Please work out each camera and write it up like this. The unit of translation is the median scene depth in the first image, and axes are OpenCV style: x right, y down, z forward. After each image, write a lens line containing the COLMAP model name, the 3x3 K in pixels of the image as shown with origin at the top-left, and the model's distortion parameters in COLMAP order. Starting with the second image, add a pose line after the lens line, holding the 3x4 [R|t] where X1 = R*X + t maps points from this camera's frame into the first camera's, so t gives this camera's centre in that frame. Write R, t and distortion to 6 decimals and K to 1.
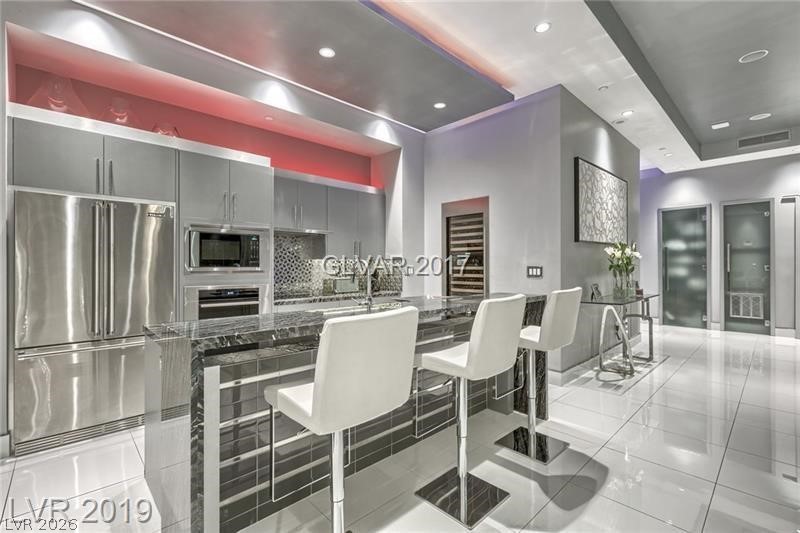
lens RADIAL K [[357.5, 0, 393.5], [0, 357.5, 265.5], [0, 0, 1]] dist [0.001762, -0.001563]
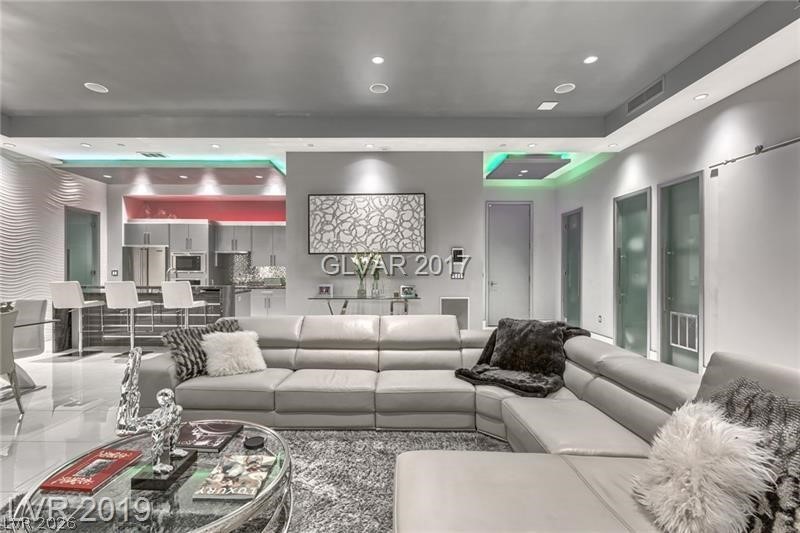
lens RADIAL K [[357.5, 0, 392.2], [0, 357.5, 267.8], [0, 0, 1]] dist [0.001762, -0.001563]
pose [[0.726145, 0.000692, -0.687541, 1.553625], [-0.000633, 1.000000, 0.000339, -0.011810], [0.687542, 0.000189, 0.726145, 0.173409]]
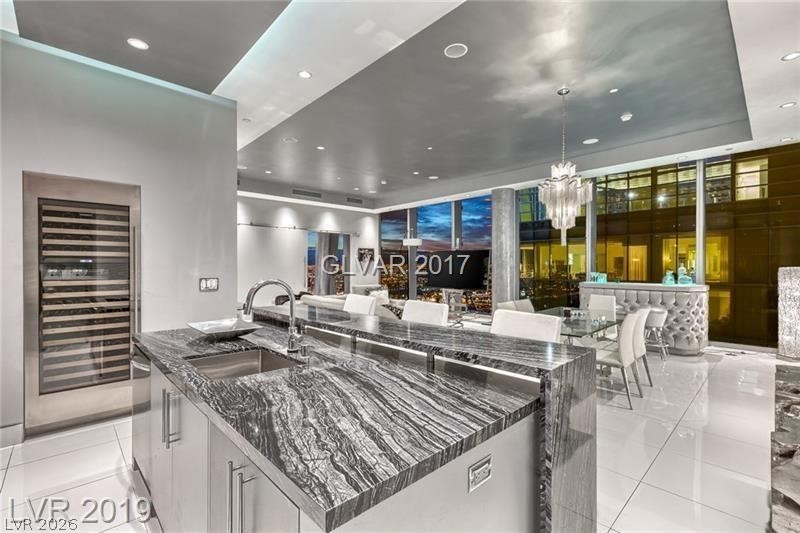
lens RADIAL K [[357.5, 0, 403.3], [0, 357.5, 270.0], [0, 0, 1]] dist [0.001762, -0.001563]
pose [[-0.014389, -0.007519, 0.999868, -0.487323], [-0.003993, 0.999964, 0.007462, -0.024906], [-0.999889, -0.003885, -0.014418, 0.447247]]
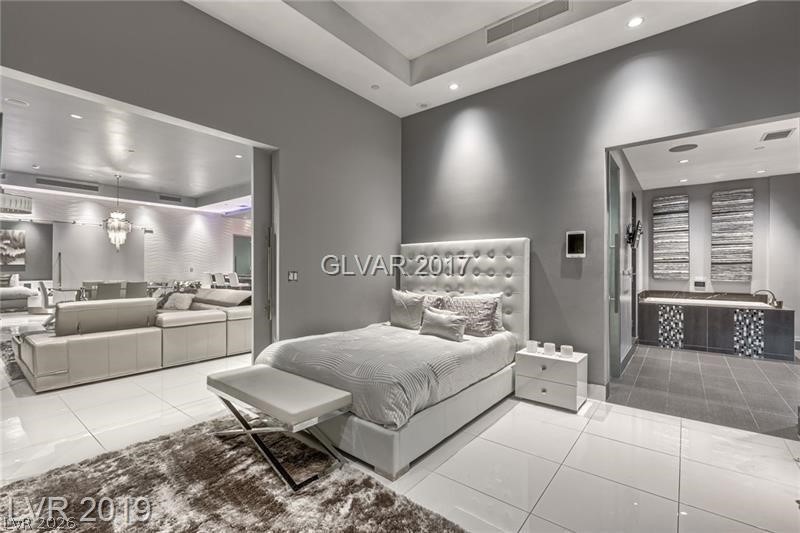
lens RADIAL K [[357.5, 0, 403.4], [0, 357.5, 266.1], [0, 0, 1]] dist [0.001762, -0.001563]
pose [[0.154461, 0.001166, -0.987998, 2.654057], [0.003623, 0.999992, 0.001747, -0.007489], [0.987992, -0.003850, 0.154455, 1.245845]]
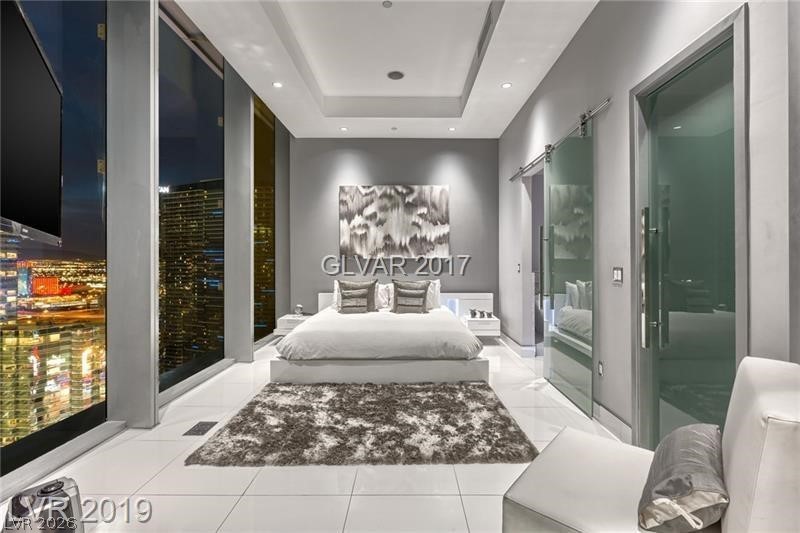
lens RADIAL K [[357.5, 0, 406.9], [0, 357.5, 262.2], [0, 0, 1]] dist [0.001762, -0.001563]
pose [[-0.677685, 0.001586, -0.735350, 0.450596], [0.005606, 0.999980, -0.003010, -0.008190], [0.735331, -0.006162, -0.677680, -0.512655]]
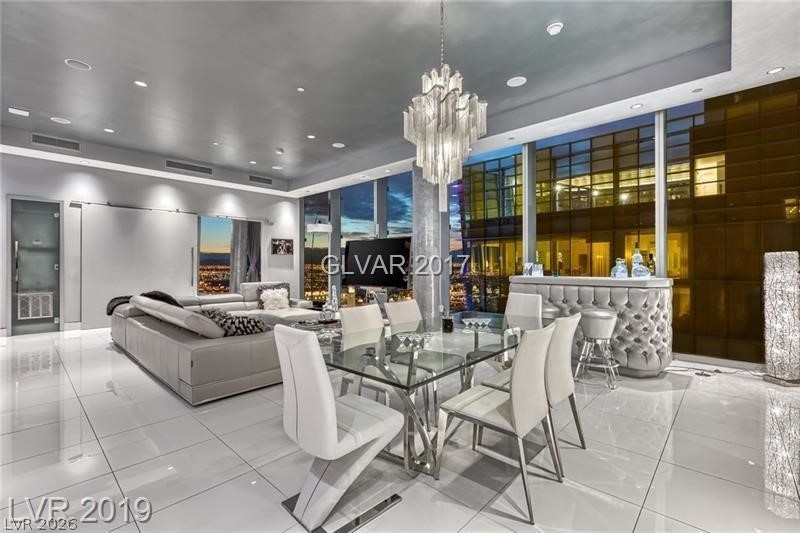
lens RADIAL K [[357.5, 0, 402.7], [0, 357.5, 265.9], [0, 0, 1]] dist [0.001762, -0.001563]
pose [[-0.081207, 0.000598, 0.996697, -0.102866], [-0.001846, 0.999998, -0.000751, 0.003464], [-0.996696, -0.001901, -0.081206, 0.118034]]
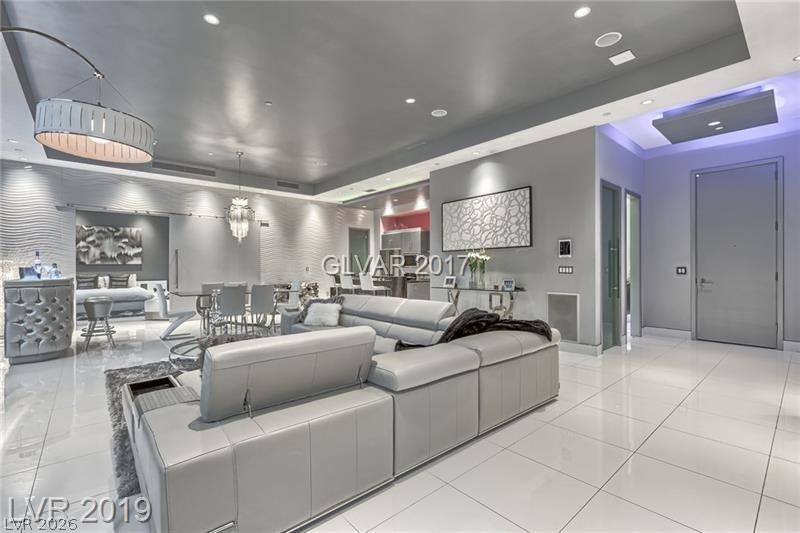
lens RADIAL K [[357.5, 0, 401.1], [0, 357.5, 265.6], [0, 0, 1]] dist [0.001762, -0.001563]
pose [[-0.030352, 0.002292, -0.999537, 2.029042], [0.007919, 0.999967, 0.002053, -0.004060], [0.999508, -0.007853, -0.030369, 0.758756]]
